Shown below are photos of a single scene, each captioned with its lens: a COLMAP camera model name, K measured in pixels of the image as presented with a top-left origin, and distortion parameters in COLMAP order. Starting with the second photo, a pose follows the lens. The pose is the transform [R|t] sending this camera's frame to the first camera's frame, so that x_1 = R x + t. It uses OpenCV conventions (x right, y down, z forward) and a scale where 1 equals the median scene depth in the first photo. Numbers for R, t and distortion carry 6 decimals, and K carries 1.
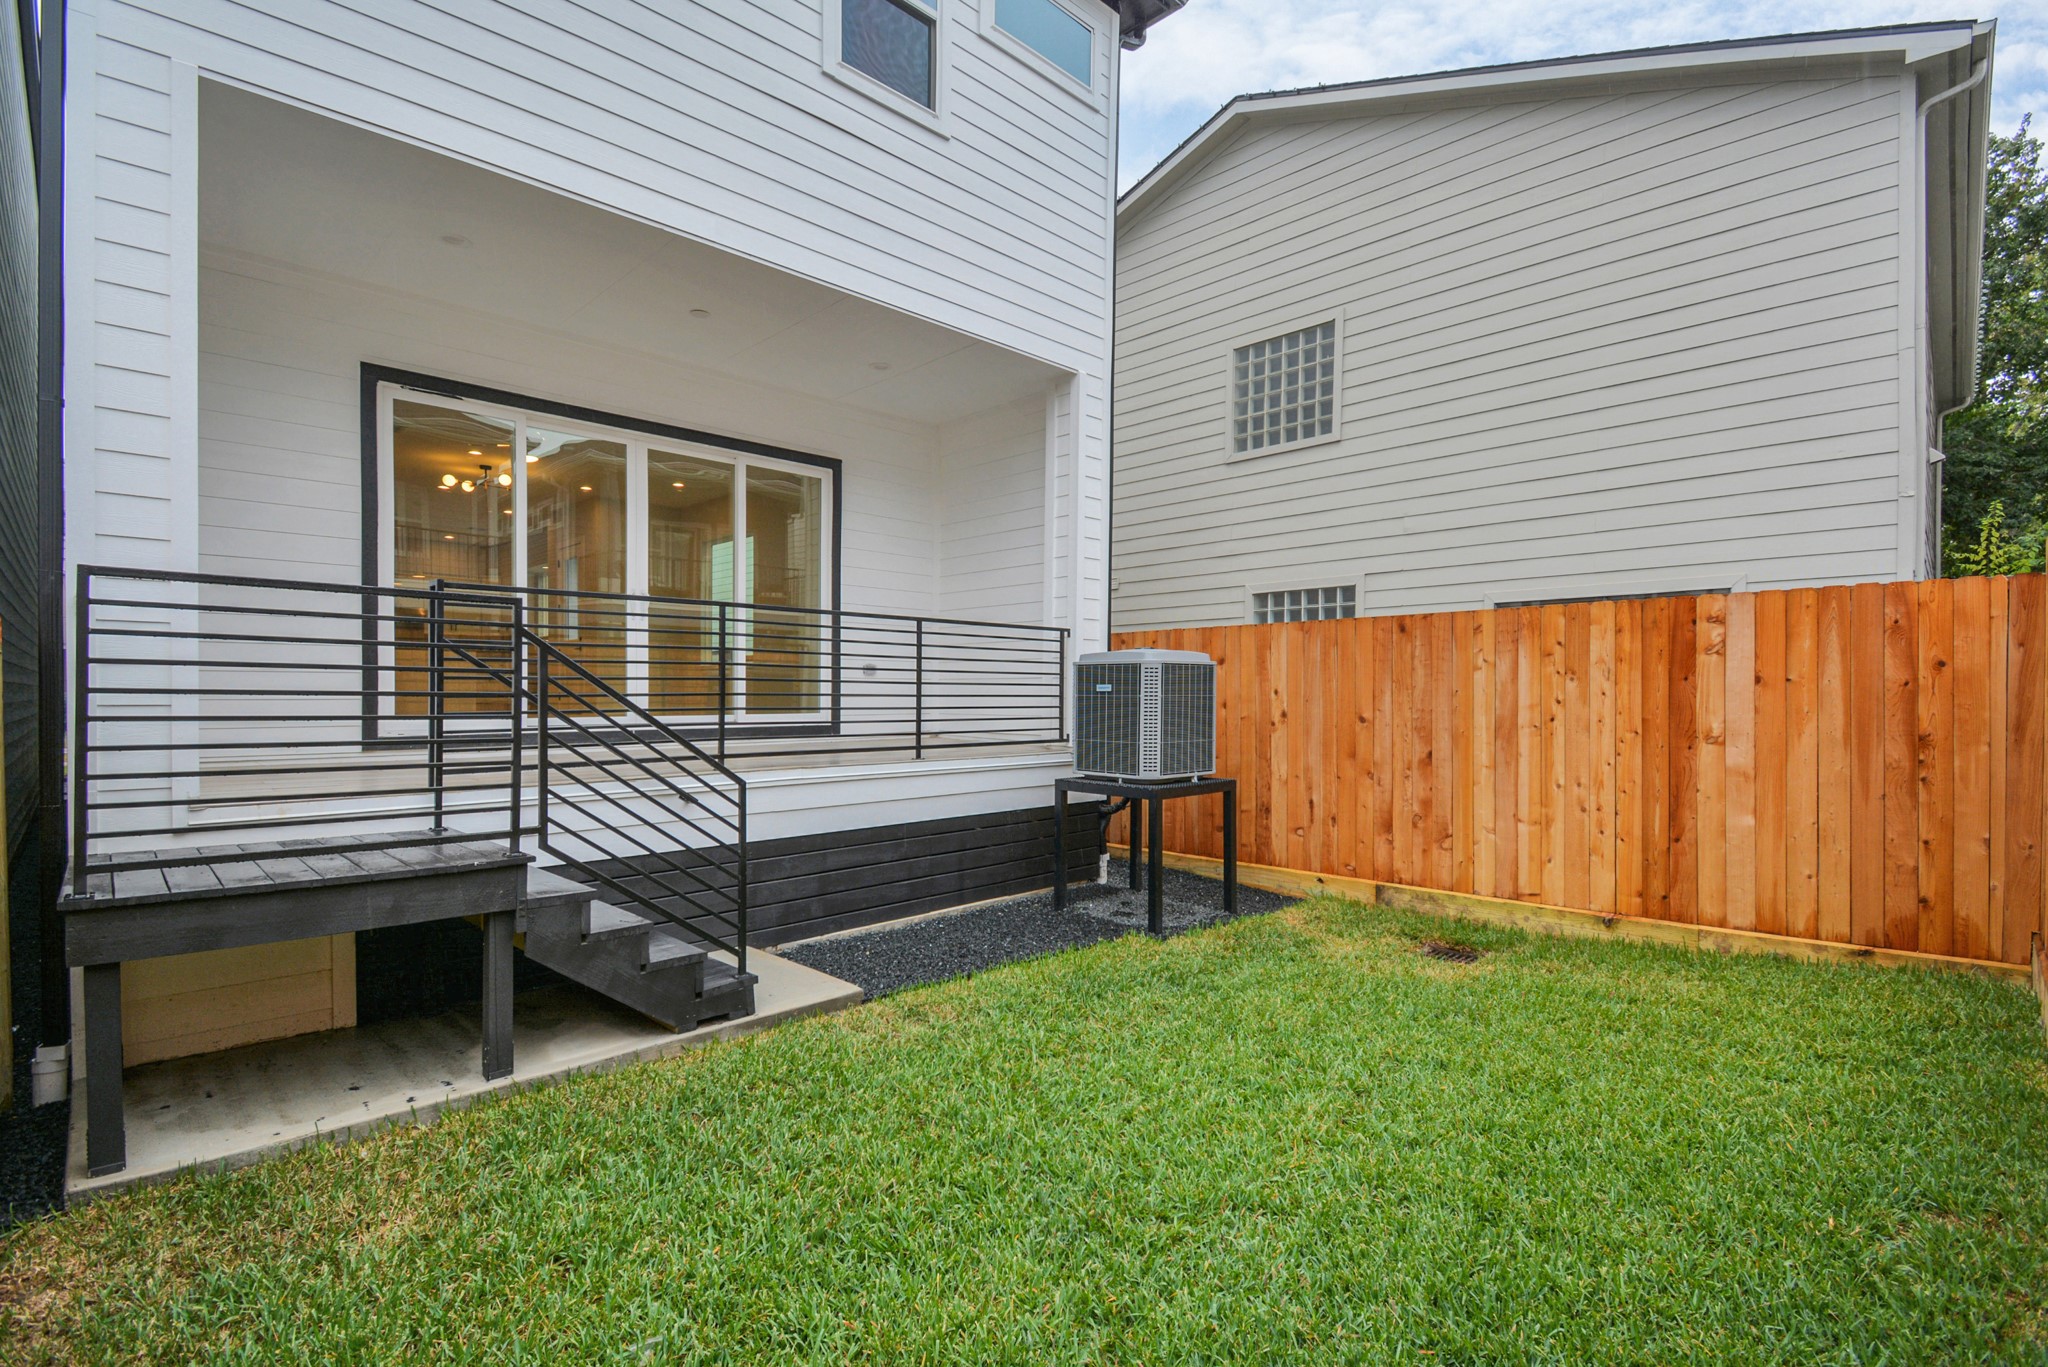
lens RADIAL K [[936.4, 0, 1036.6], [0, 936.4, 689.4], [0, 0, 1]] dist [-0.012214, -0.003818]
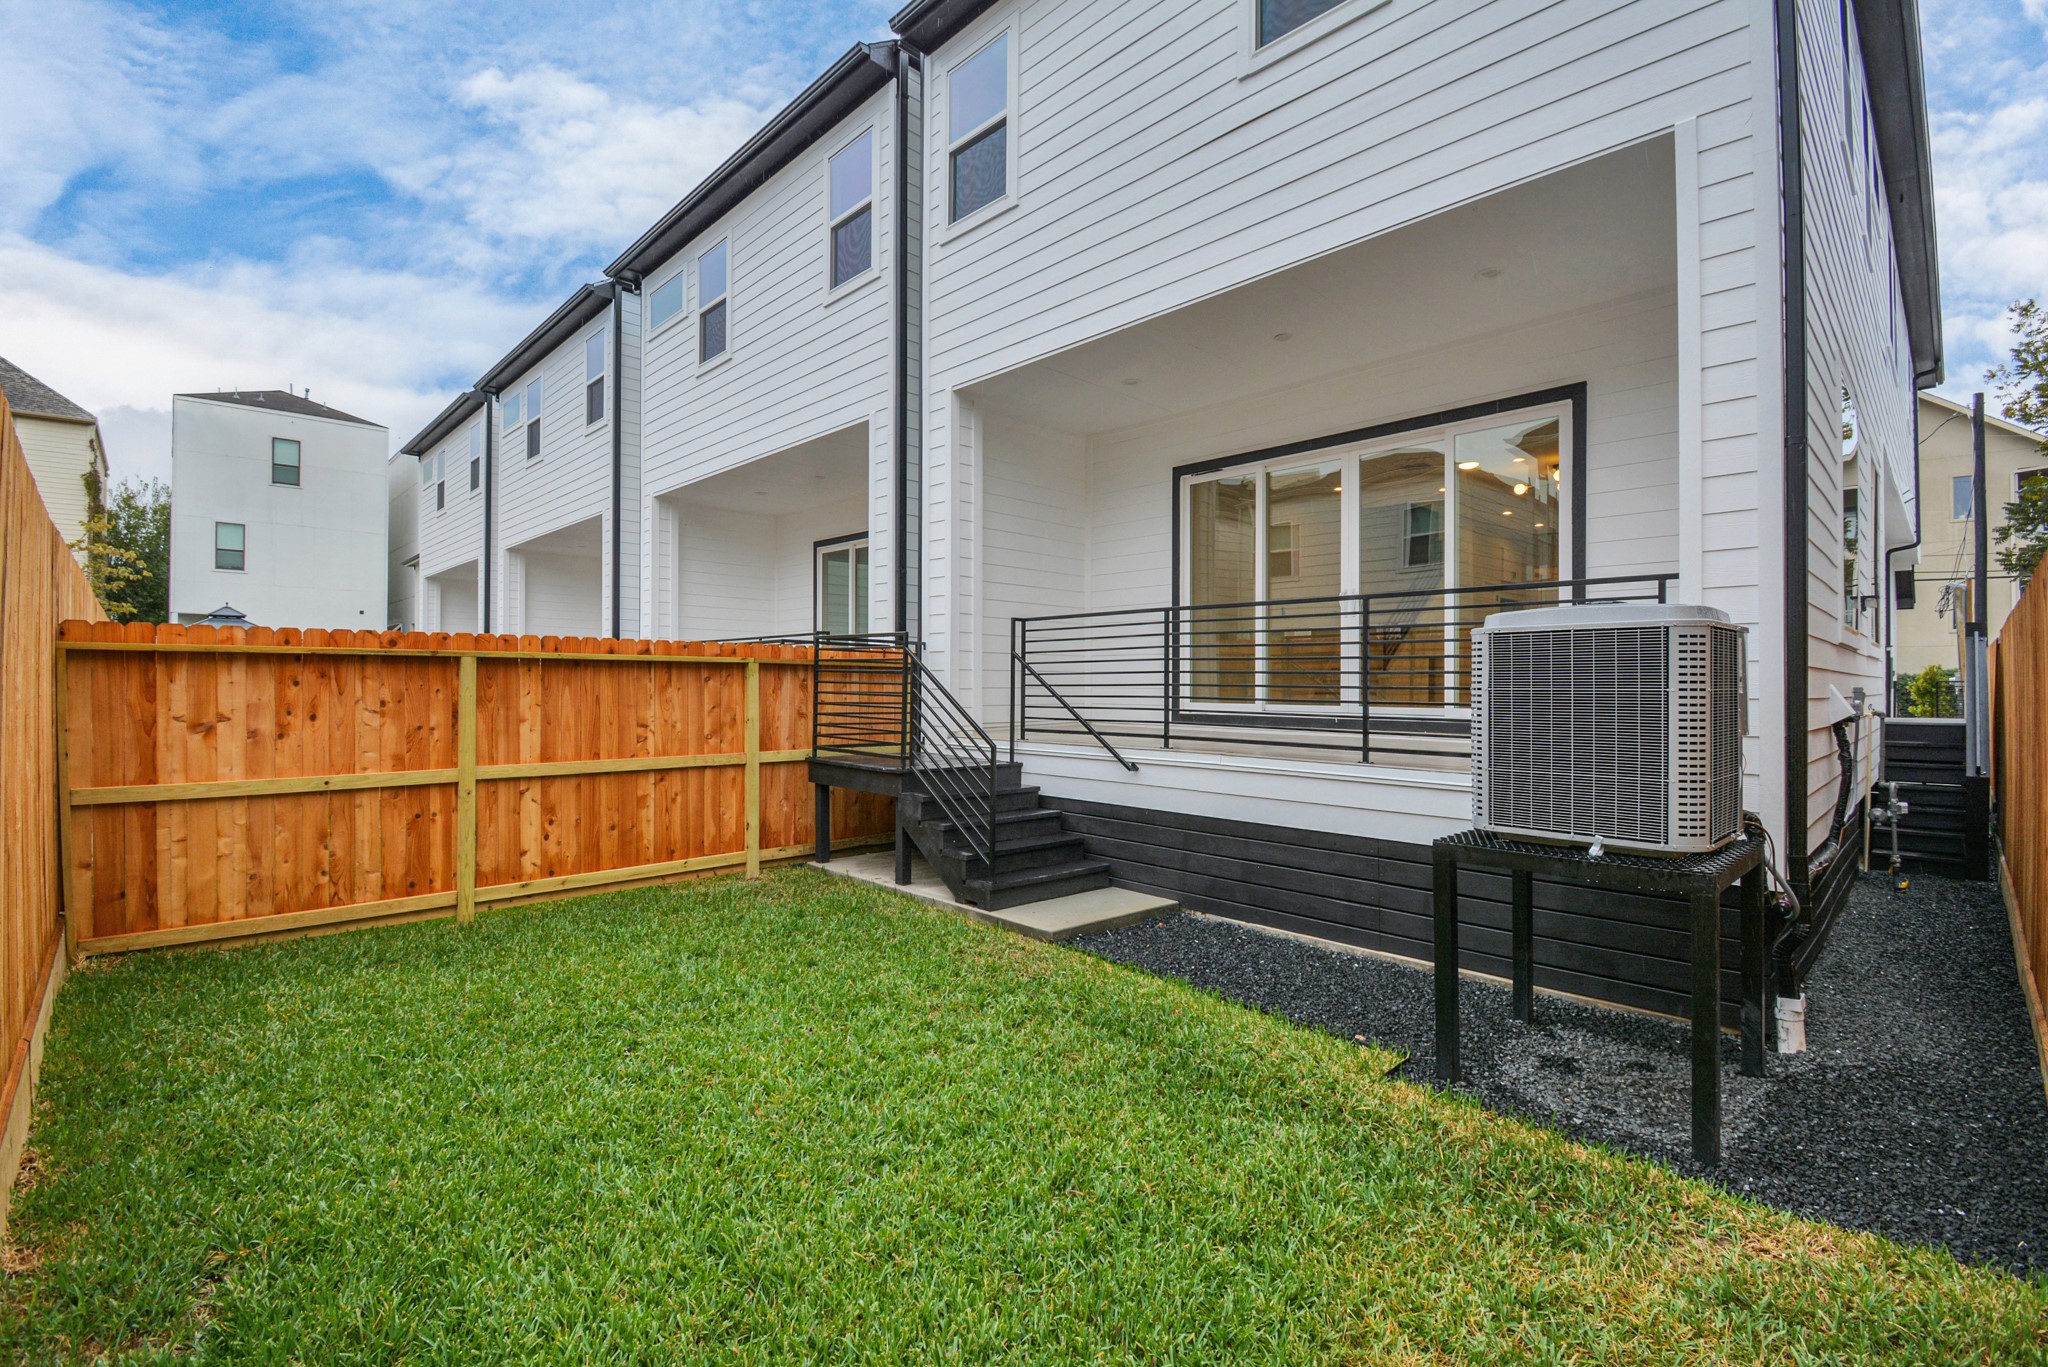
lens RADIAL K [[936.4, 0, 1036.6], [0, 936.4, 680.2], [0, 0, 1]] dist [-0.012214, -0.003818]
pose [[-0.033943, -0.004951, -0.999412, 0.800940], [-0.000538, 0.999988, -0.004936, 0.004573], [0.999424, 0.000371, -0.033945, 0.808838]]
